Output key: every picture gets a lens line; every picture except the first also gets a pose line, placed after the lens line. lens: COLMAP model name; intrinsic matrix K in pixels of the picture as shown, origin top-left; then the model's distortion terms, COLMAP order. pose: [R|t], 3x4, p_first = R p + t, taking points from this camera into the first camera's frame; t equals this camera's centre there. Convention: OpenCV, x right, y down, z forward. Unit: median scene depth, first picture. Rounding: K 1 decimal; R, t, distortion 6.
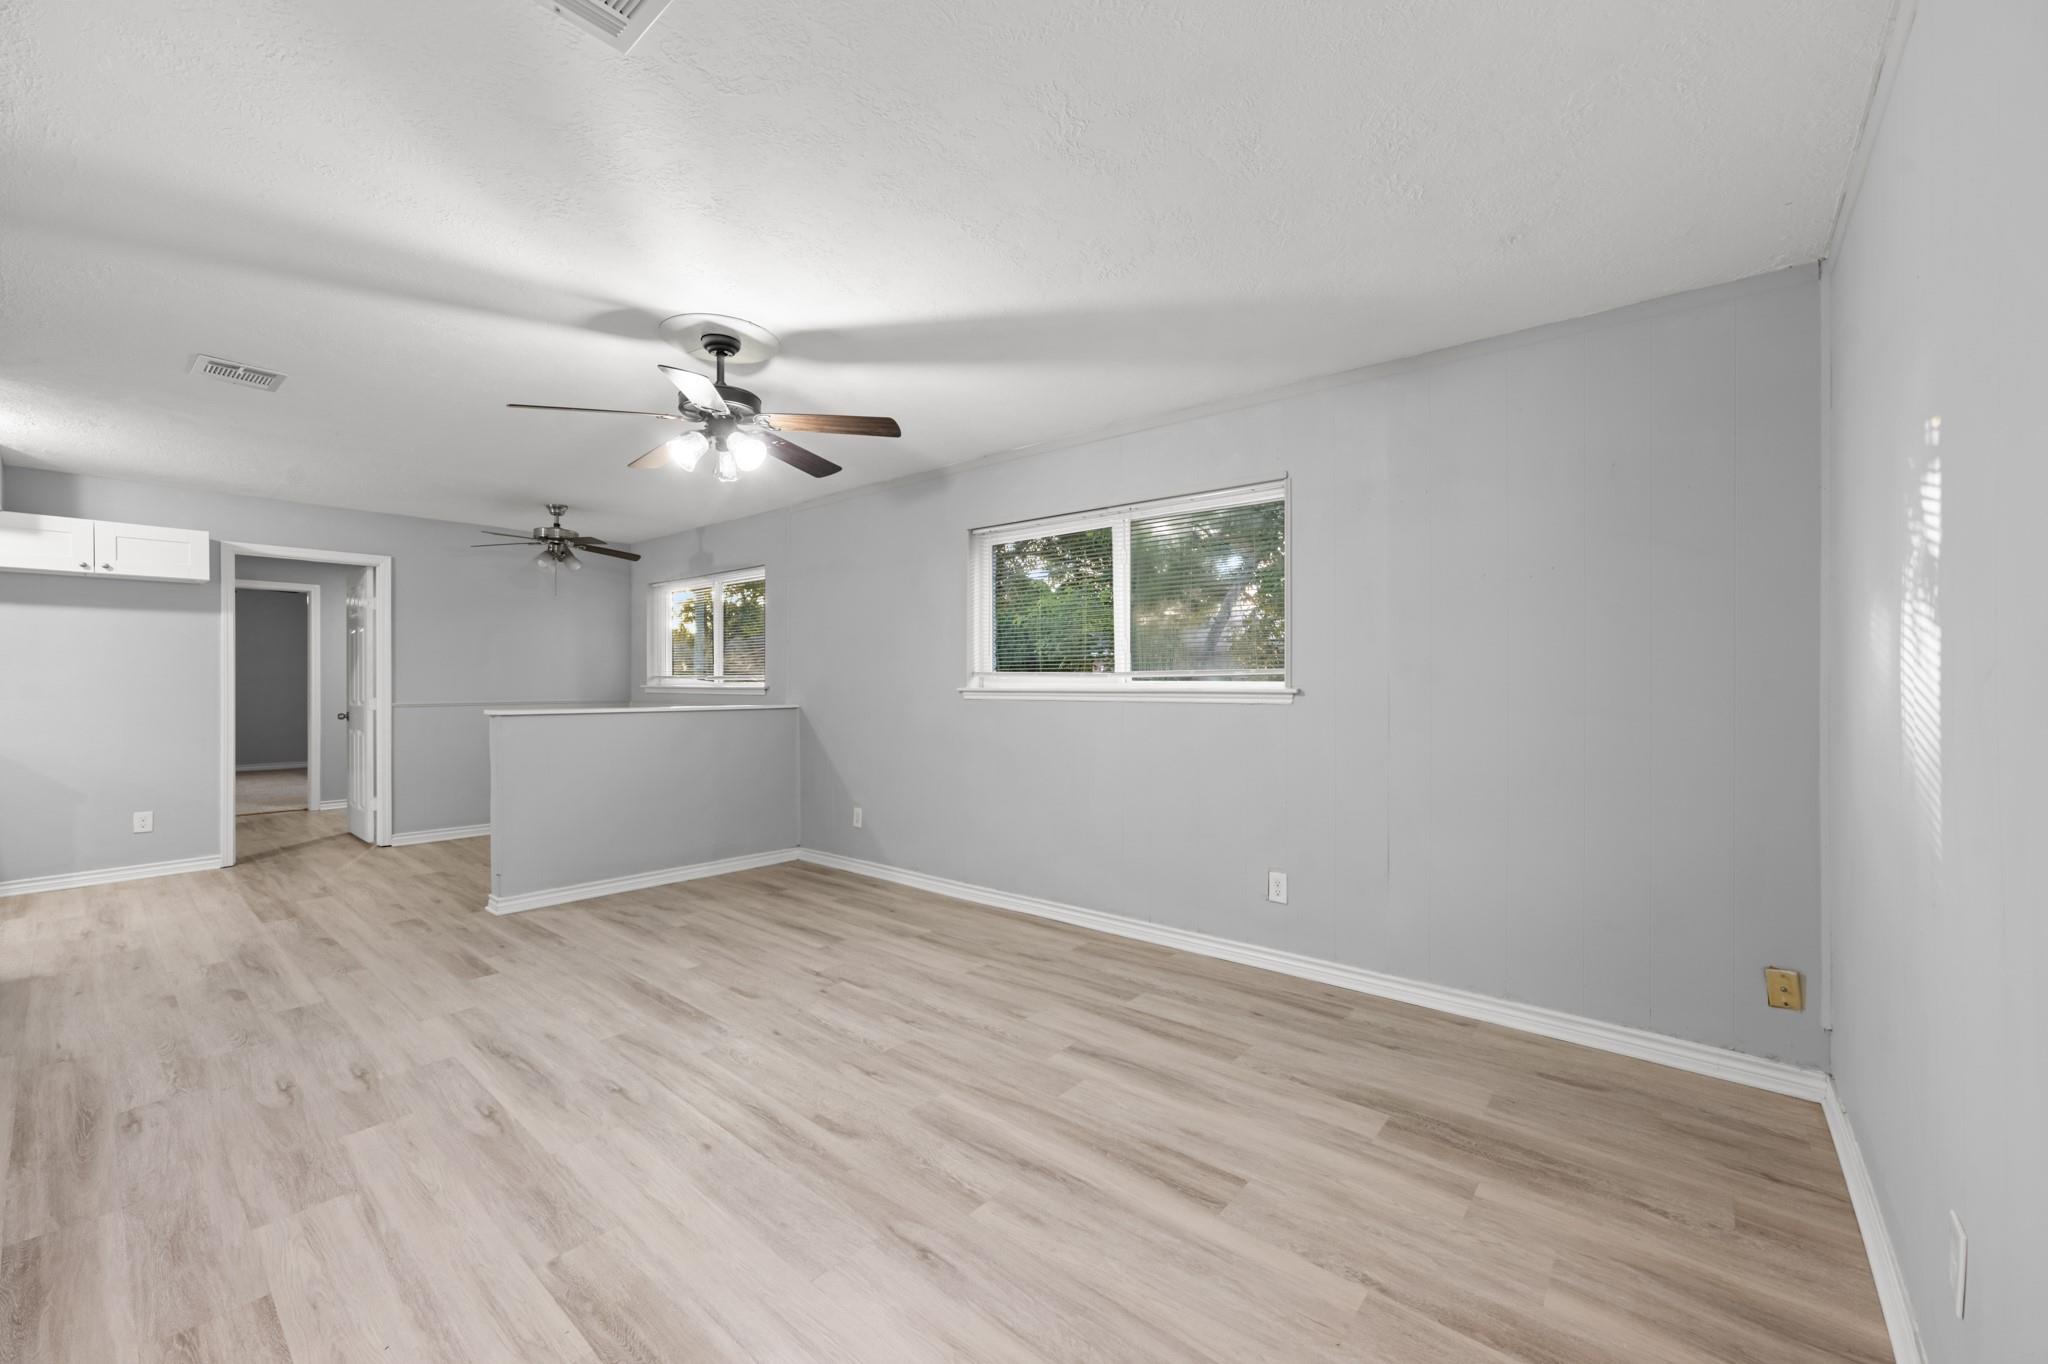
lens RADIAL K [[817.6, 0, 1022.3], [0, 817.6, 680.4], [0, 0, 1]] dist [-0.034333, 0.021573]
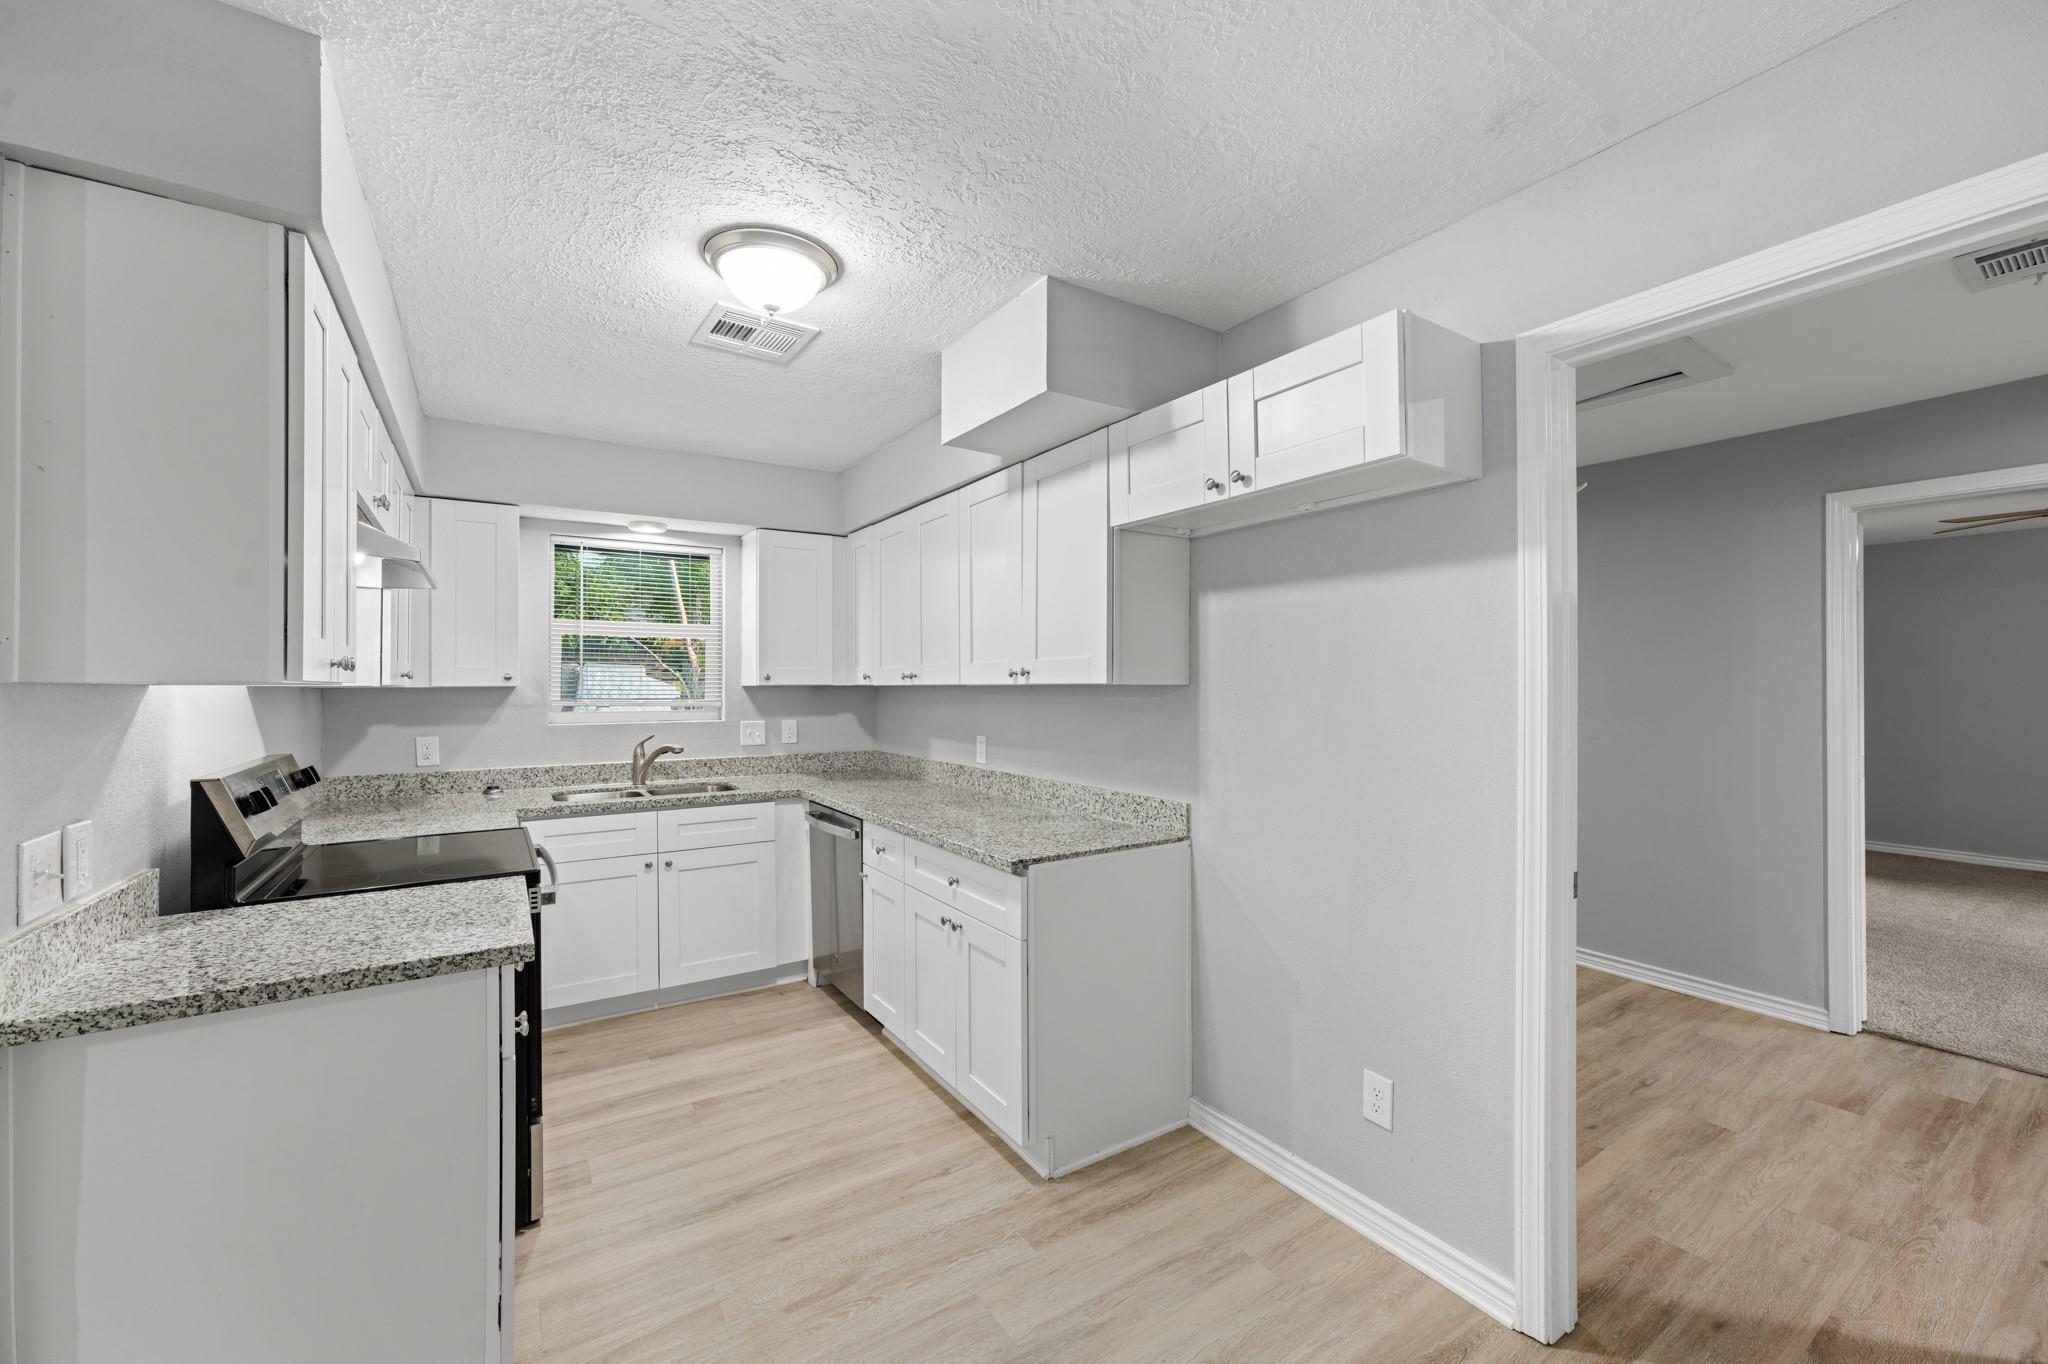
lens RADIAL K [[817.6, 0, 1022.3], [0, 817.6, 680.4], [0, 0, 1]] dist [-0.034333, 0.021573]
pose [[-0.288496, -0.000883, -0.957481, -1.037229], [0.002657, 0.999995, -0.001723, -0.053048], [0.957478, -0.003041, -0.288492, 1.516158]]
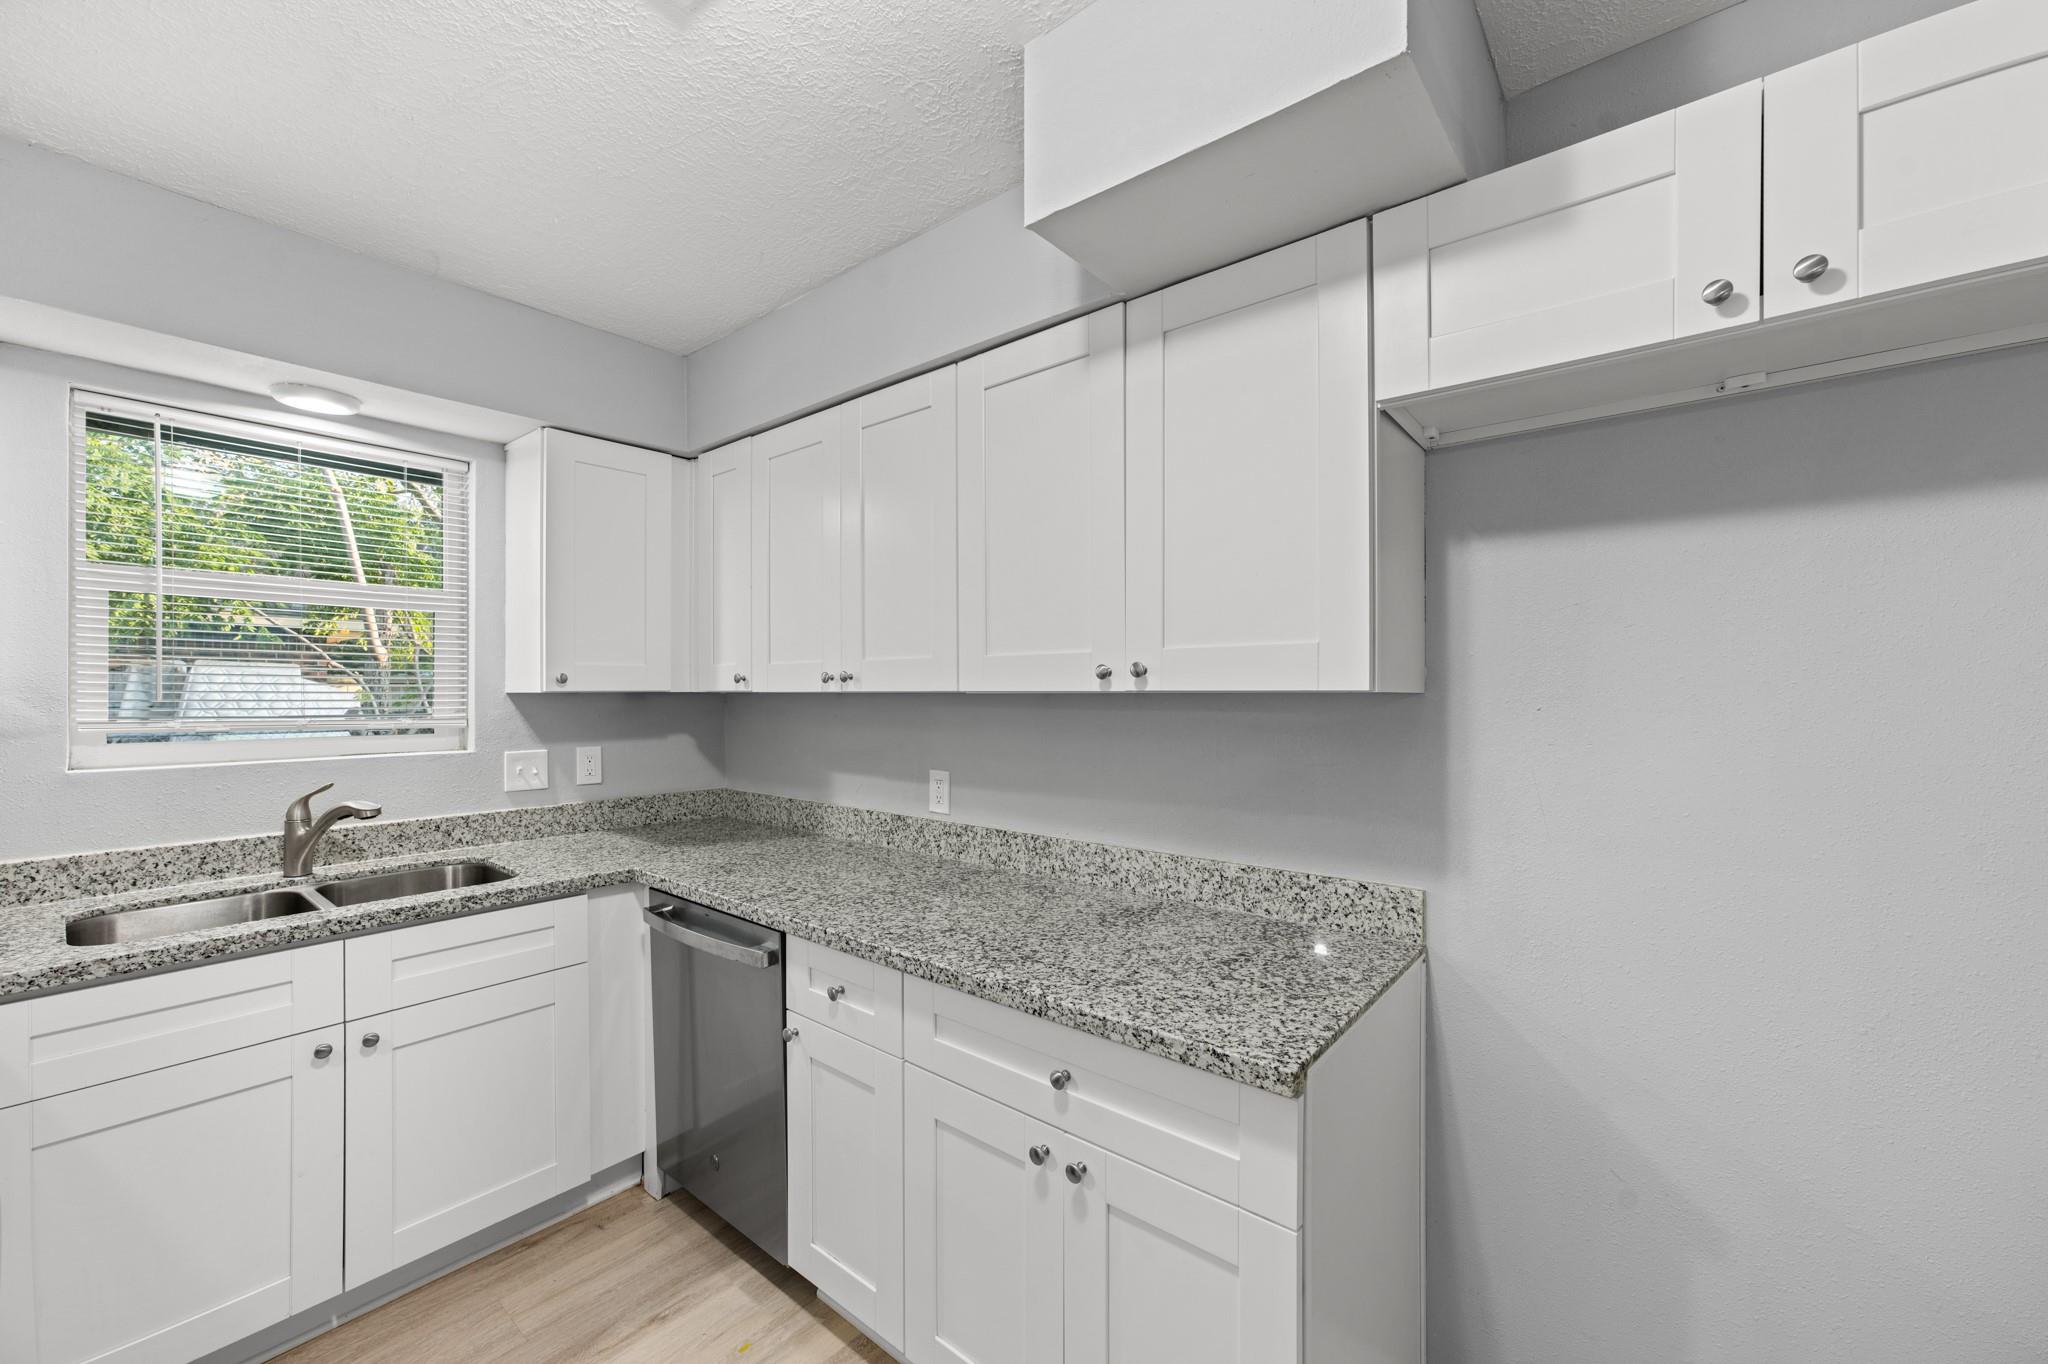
lens RADIAL K [[812.1, 0, 1021.5], [0, 812.1, 687.6], [0, 0, 1]] dist [-0.033495, 0.020364]
pose [[0.007532, 0.000380, -0.999972, -1.386462], [0.000463, 1.000000, 0.000384, -0.053008], [0.999972, -0.000466, 0.007532, 1.193146]]
